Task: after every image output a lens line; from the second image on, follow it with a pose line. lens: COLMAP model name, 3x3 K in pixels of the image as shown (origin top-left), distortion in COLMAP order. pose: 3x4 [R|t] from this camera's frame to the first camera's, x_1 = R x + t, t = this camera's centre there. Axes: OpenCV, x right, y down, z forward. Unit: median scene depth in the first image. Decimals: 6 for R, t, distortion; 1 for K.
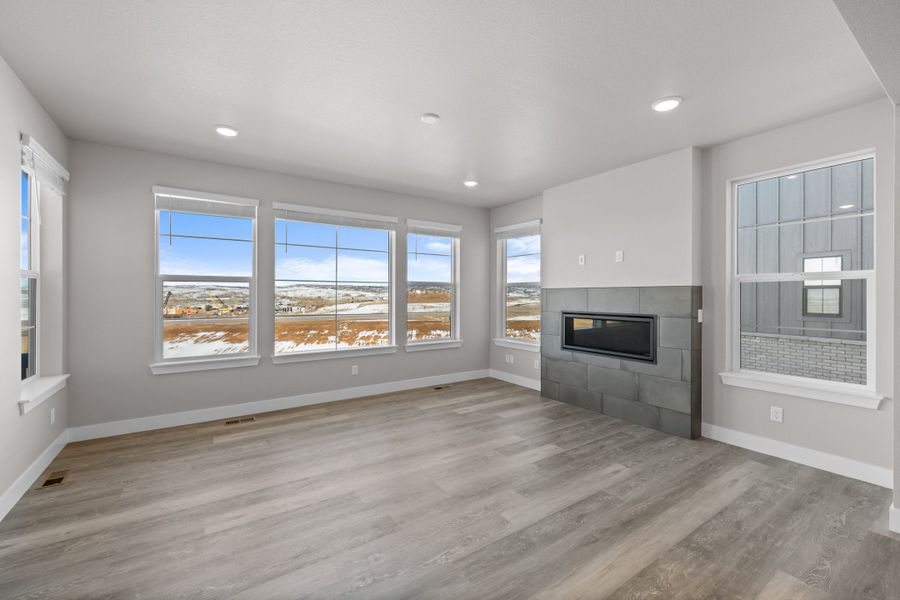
lens RADIAL K [[365.7, 0, 442.3], [0, 365.7, 295.9], [0, 0, 1]] dist [0.002950, -0.000724]
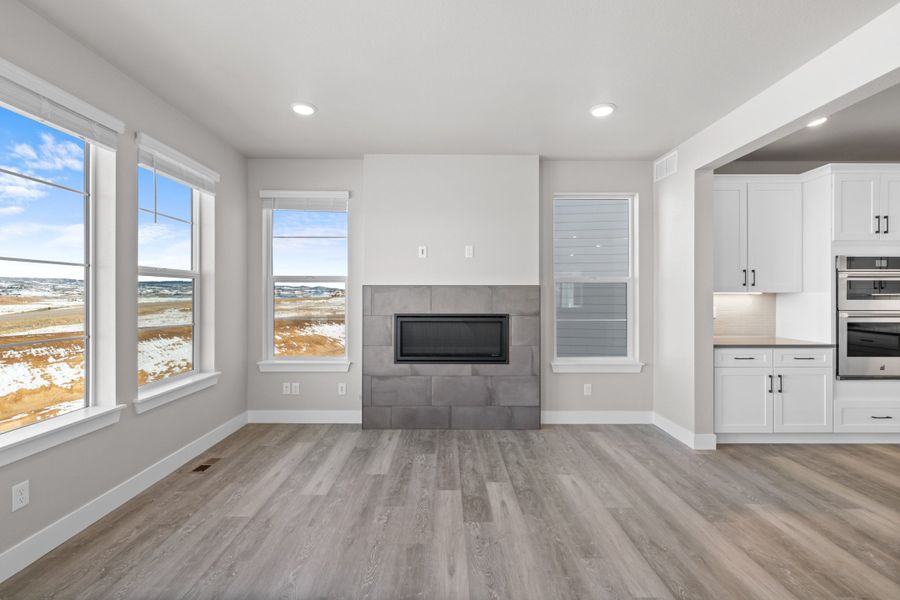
lens RADIAL K [[413.2, 0, 437.8], [0, 413.2, 296.5], [0, 0, 1]] dist [0.003437, -0.000094]
pose [[0.560318, -0.005675, 0.828258, -0.417234], [0.001893, 0.999983, 0.005571, -0.001855], [-0.828276, -0.001554, 0.560319, 0.492480]]
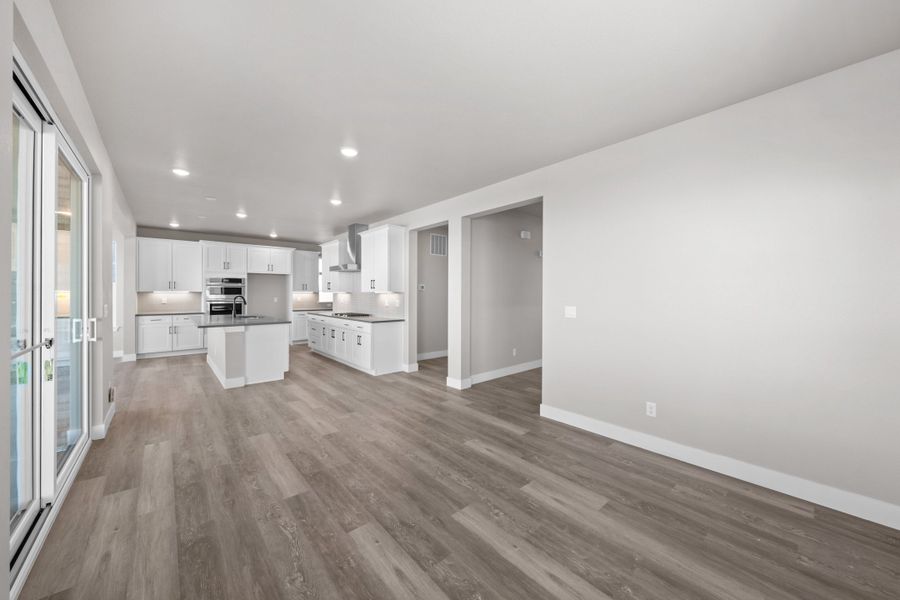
lens RADIAL K [[326.1, 0, 449.5], [0, 326.1, 298.6], [0, 0, 1]] dist [-0.005386, -0.000082]
pose [[-0.139107, -0.016223, 0.990144, -1.130769], [-0.004453, 0.999866, 0.015756, -0.000784], [-0.990267, -0.002217, -0.139160, -0.824405]]
